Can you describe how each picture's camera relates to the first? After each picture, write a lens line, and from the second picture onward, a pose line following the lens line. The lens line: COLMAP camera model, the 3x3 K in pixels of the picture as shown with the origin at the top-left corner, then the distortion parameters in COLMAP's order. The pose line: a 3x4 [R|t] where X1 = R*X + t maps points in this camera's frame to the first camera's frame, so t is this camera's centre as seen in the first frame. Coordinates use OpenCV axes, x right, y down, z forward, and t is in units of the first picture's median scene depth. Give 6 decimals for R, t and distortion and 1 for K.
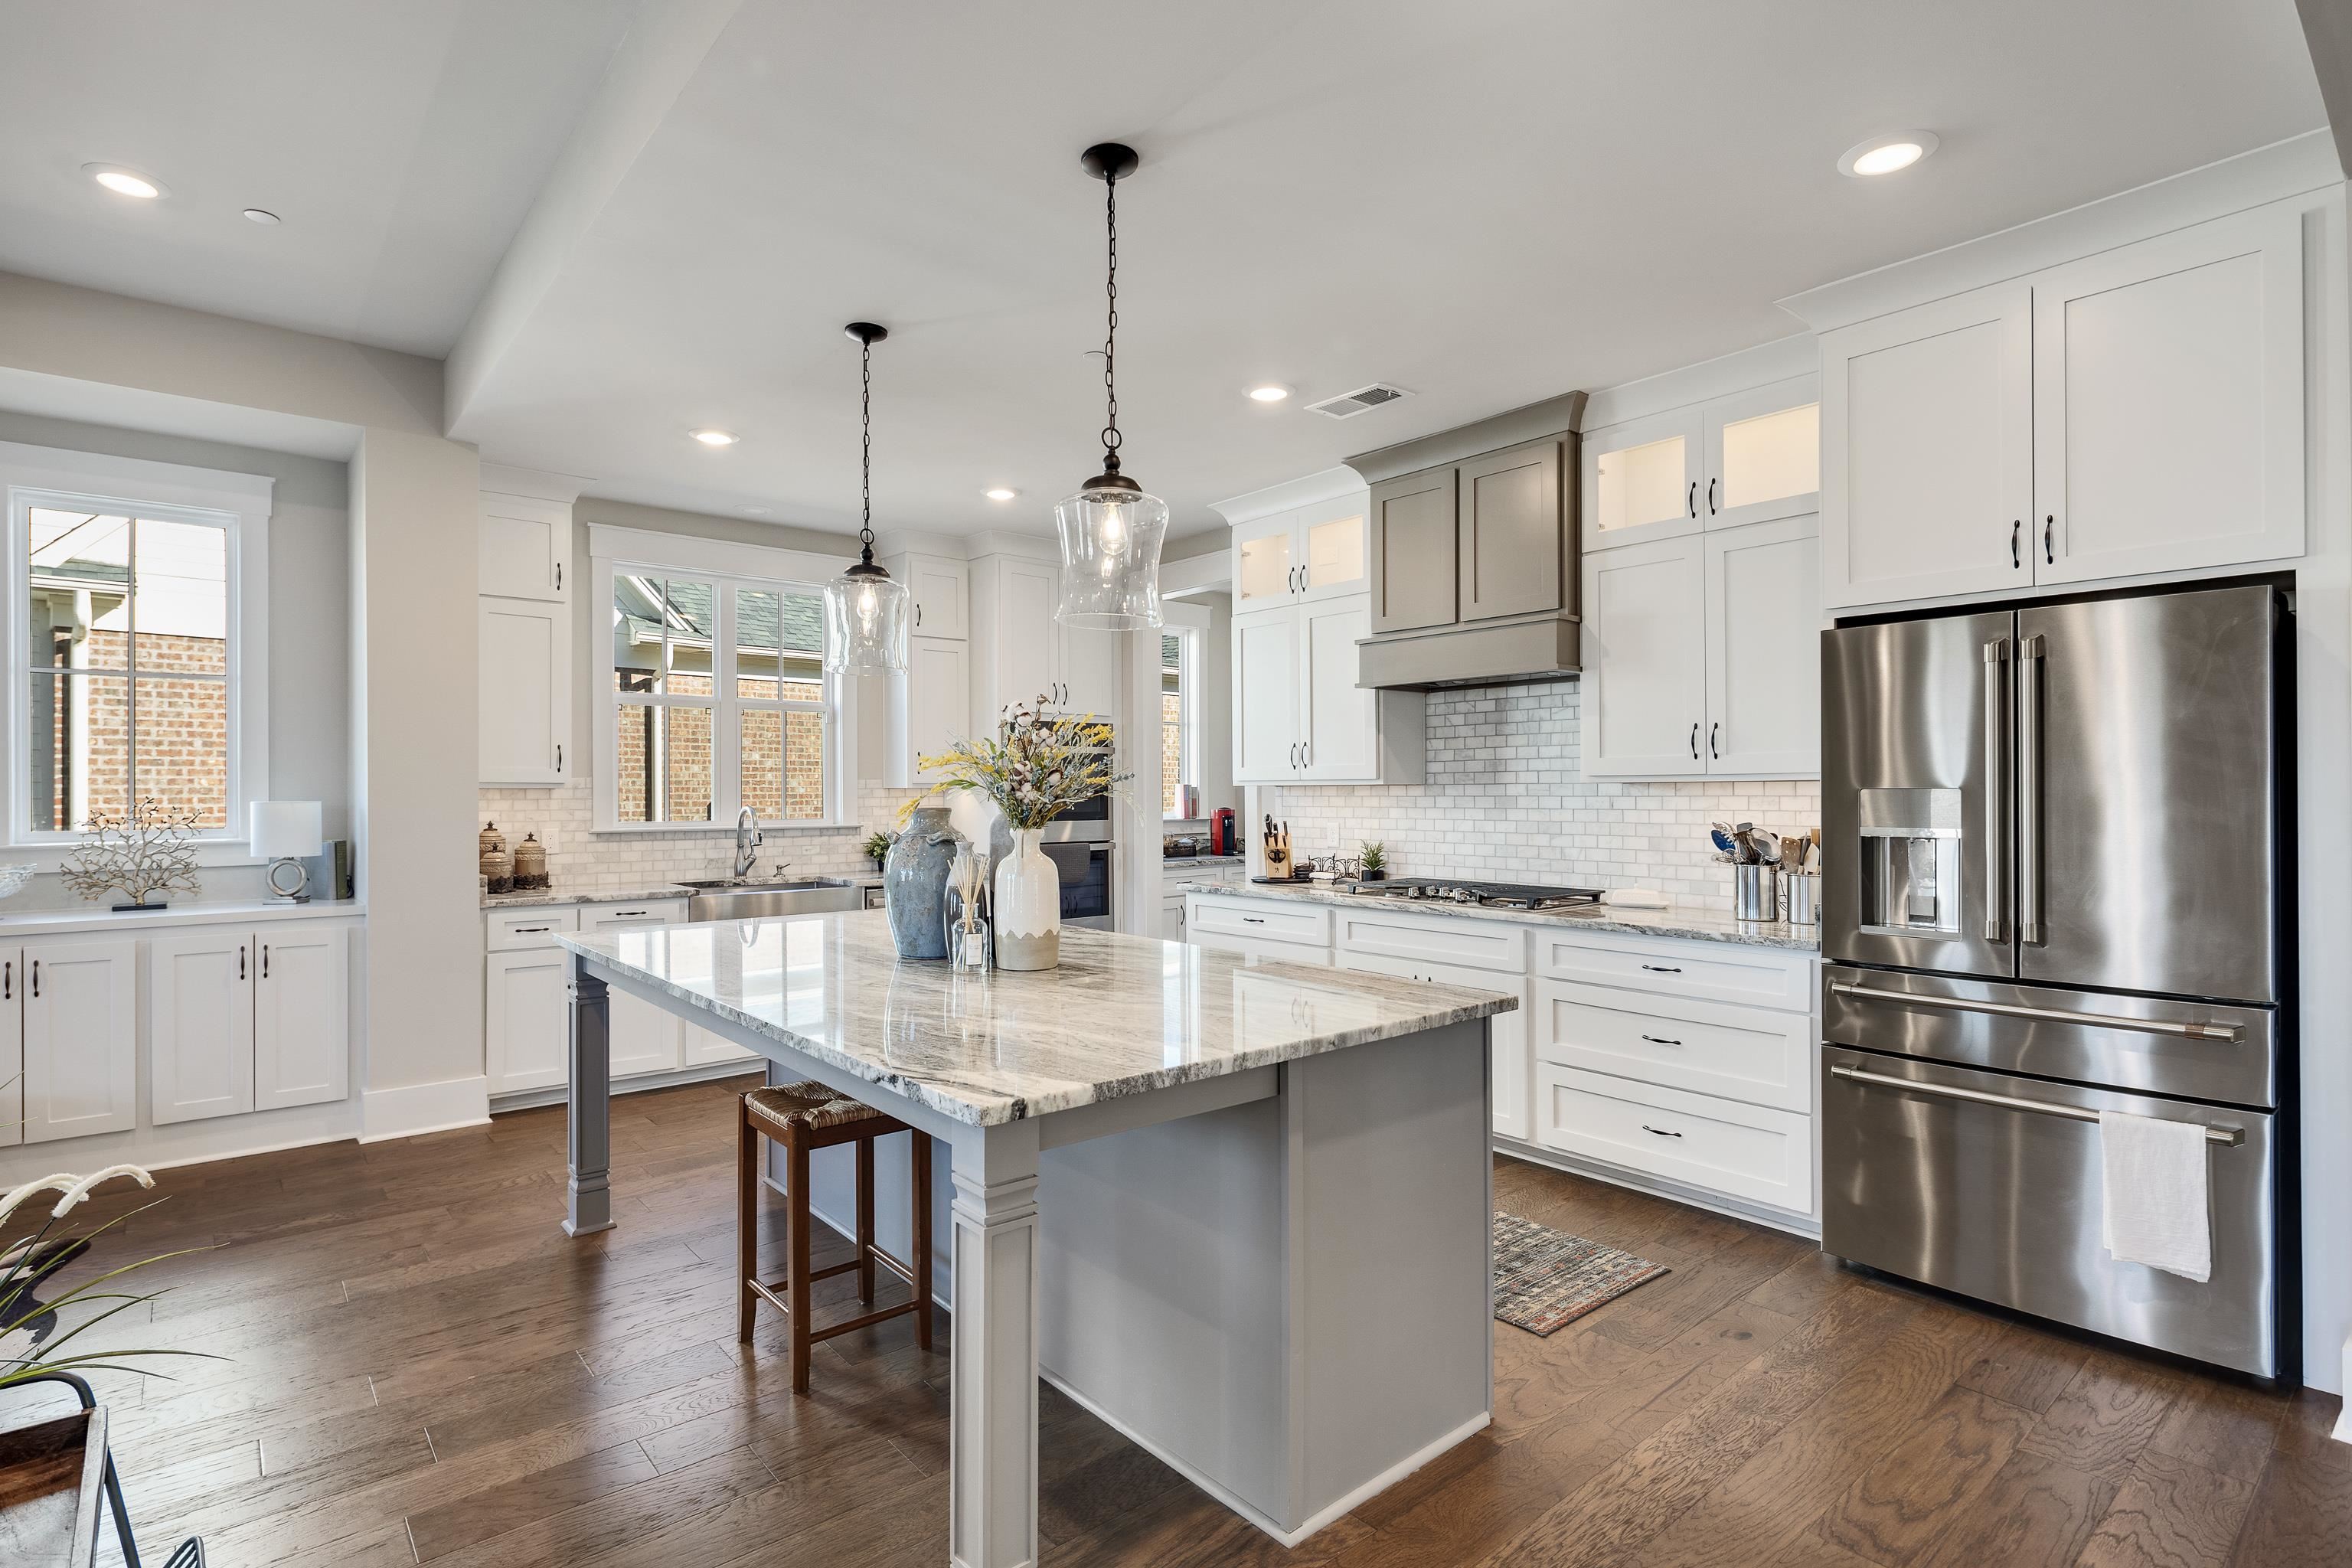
lens RADIAL K [[1149.5, 0, 1159.2], [0, 1149.5, 790.8], [0, 0, 1]] dist [-0.000370, -0.000091]
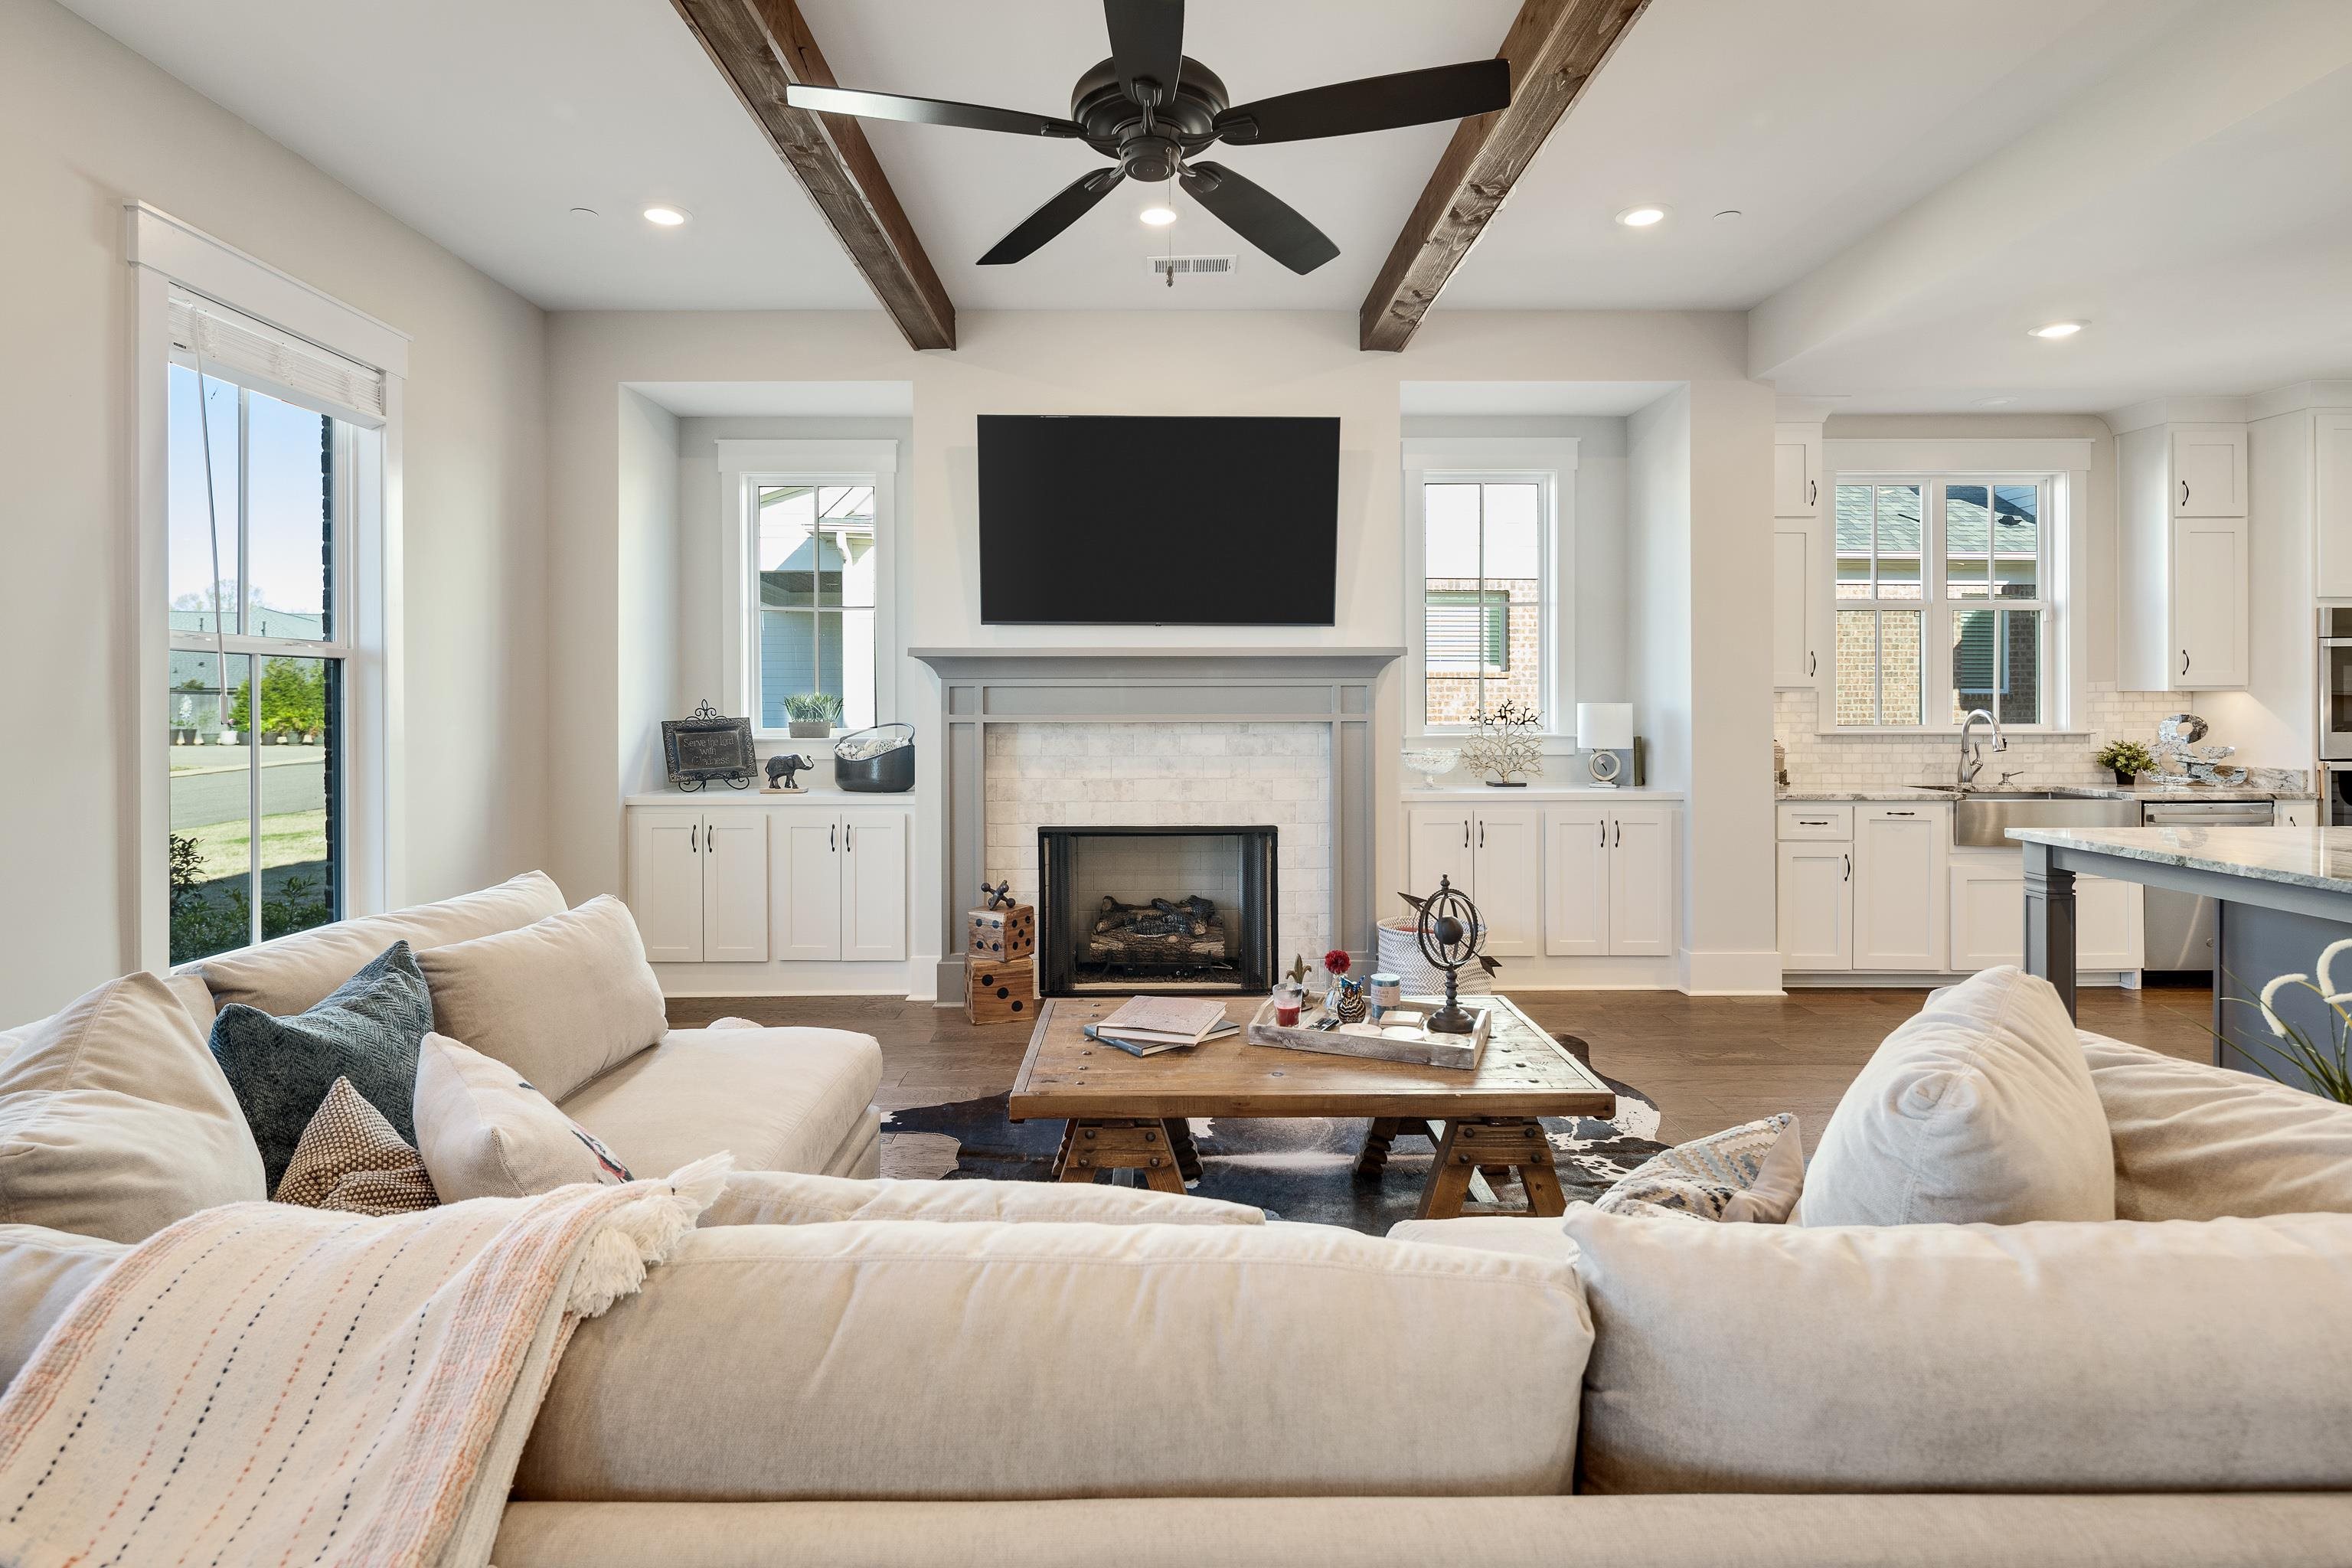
lens RADIAL K [[1149.5, 0, 1155.4], [0, 1149.5, 707.9], [0, 0, 1]] dist [-0.000370, -0.000091]
pose [[0.771647, 0.005778, -0.636025, -0.311829], [0.000510, 0.999953, 0.009703, 0.001871], [0.636051, -0.007812, 0.771607, -0.207315]]
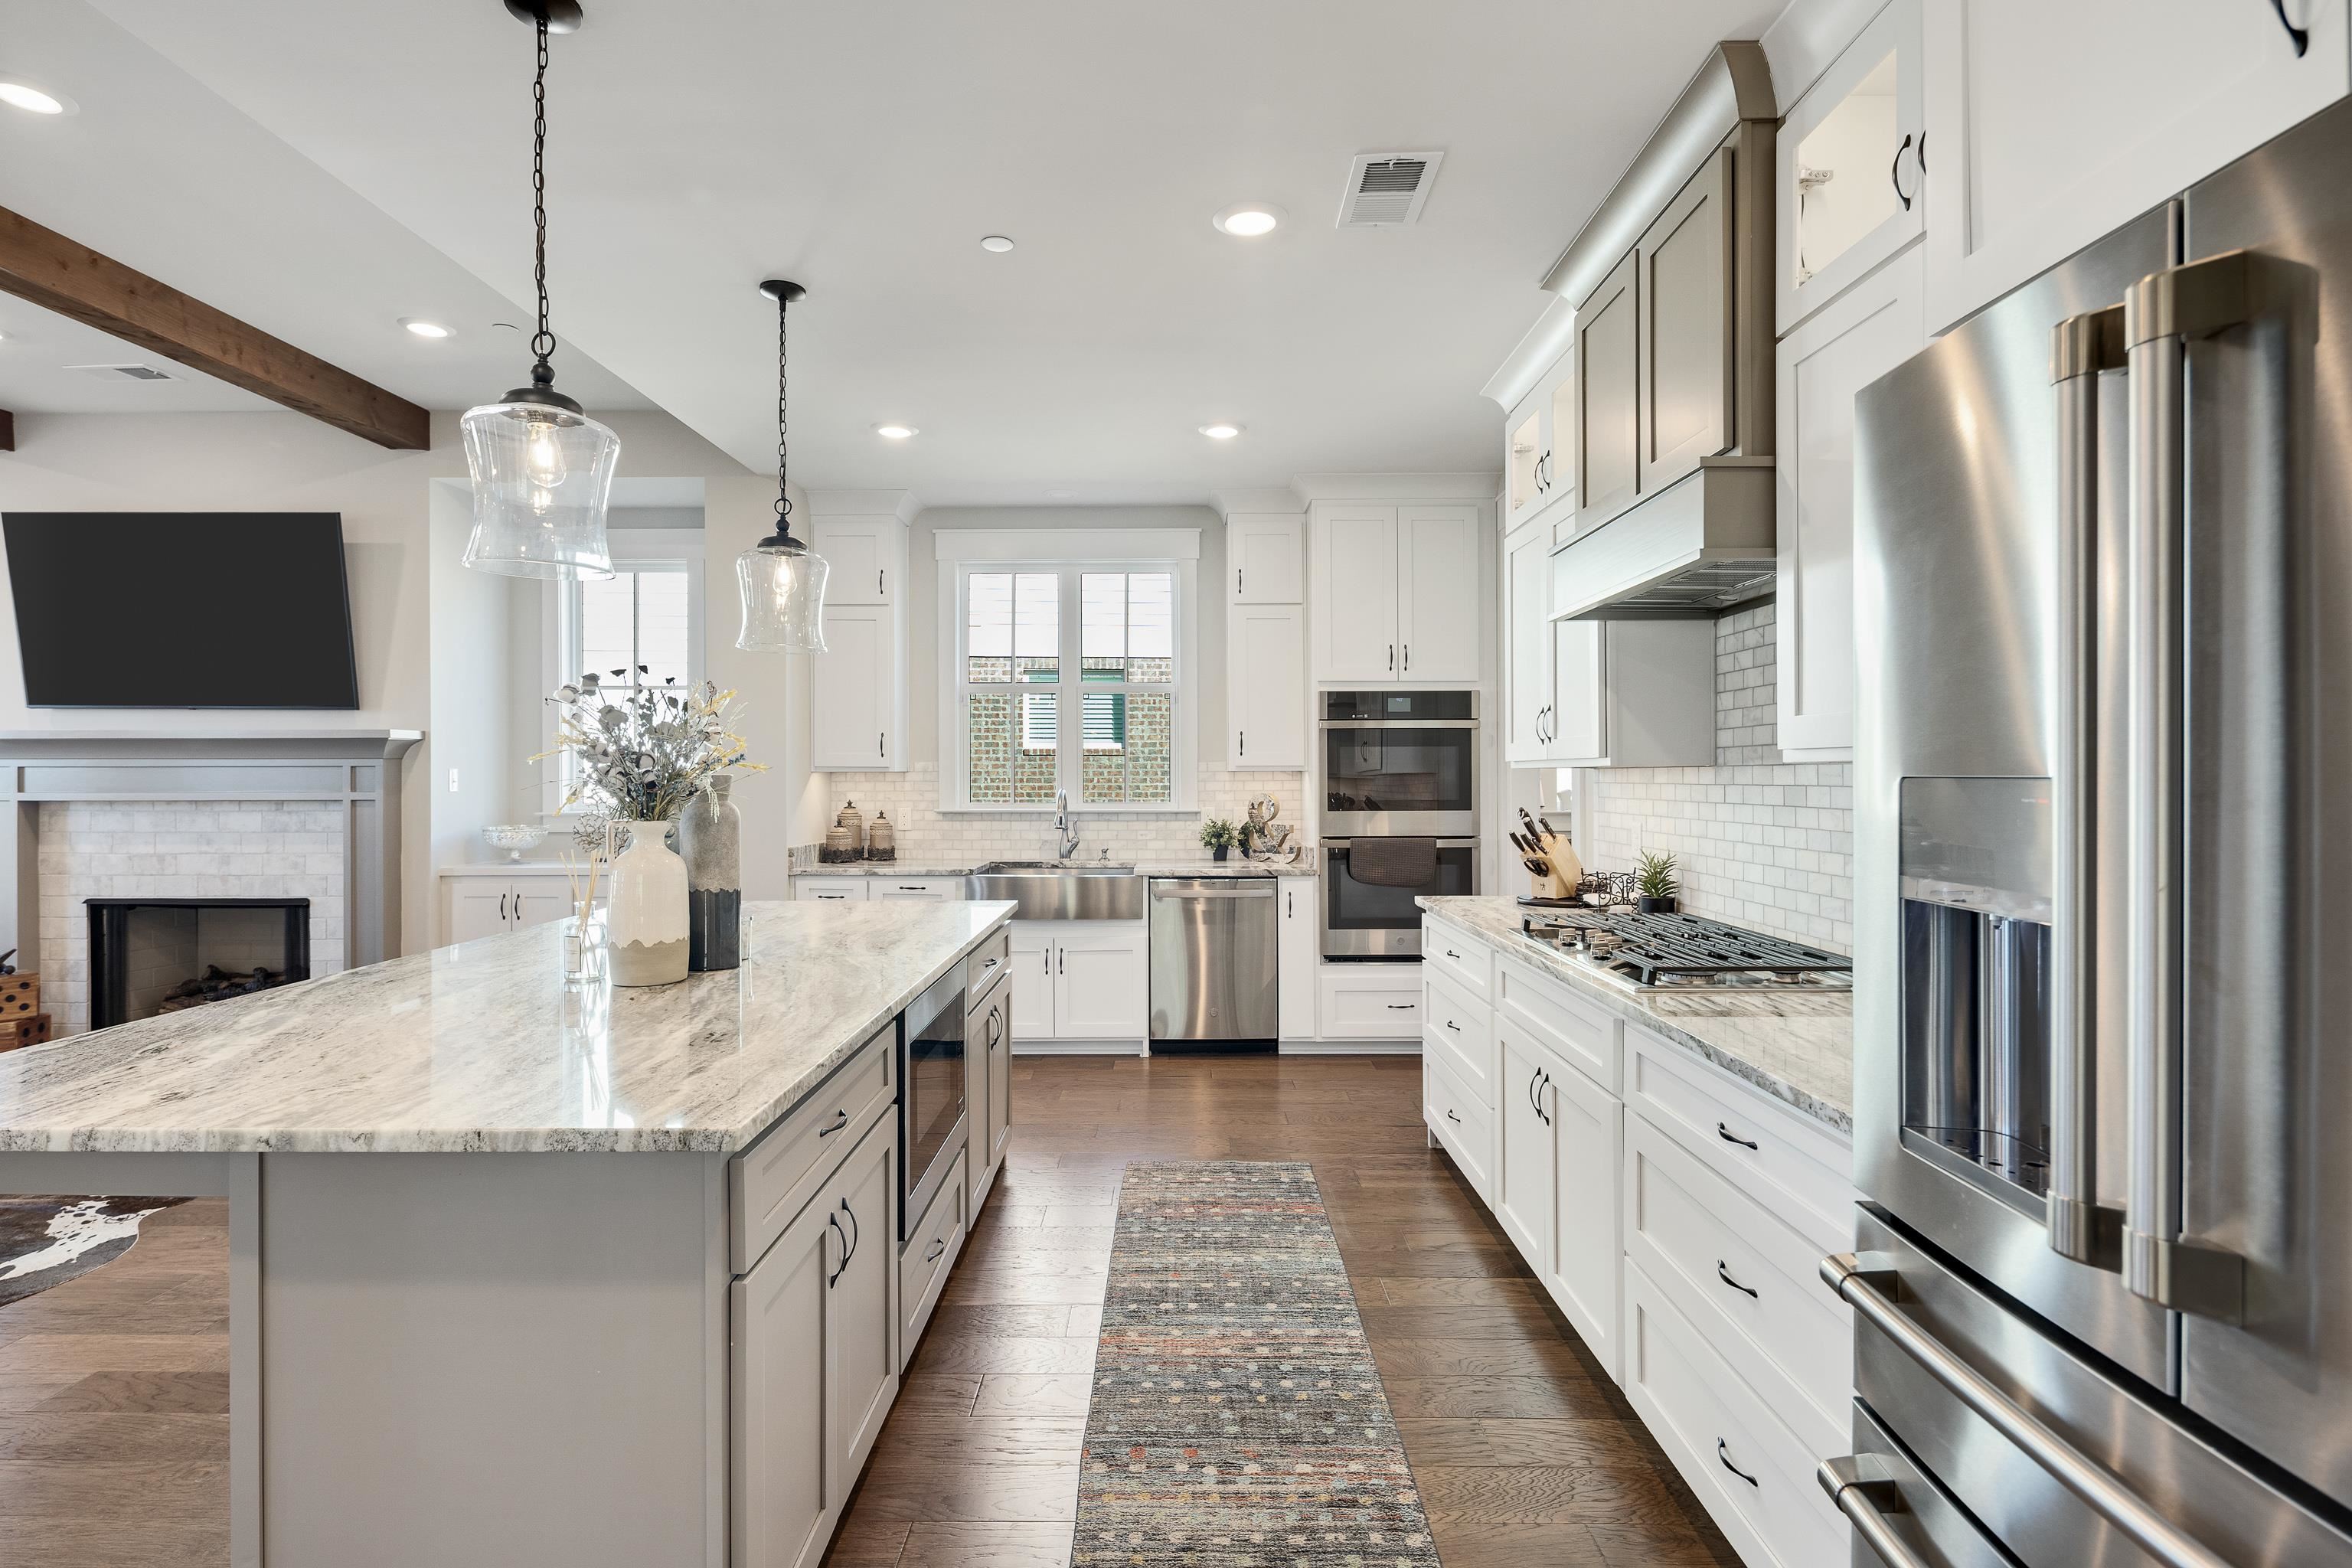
lens RADIAL K [[1149.5, 0, 1173.5], [0, 1149.5, 771.9], [0, 0, 1]] dist [-0.000370, -0.000091]
pose [[0.761763, 0.000060, -0.647856, 0.411854], [0.000100, 1.000000, 0.000209, -0.002202], [0.647856, -0.000224, 0.761763, 0.331535]]
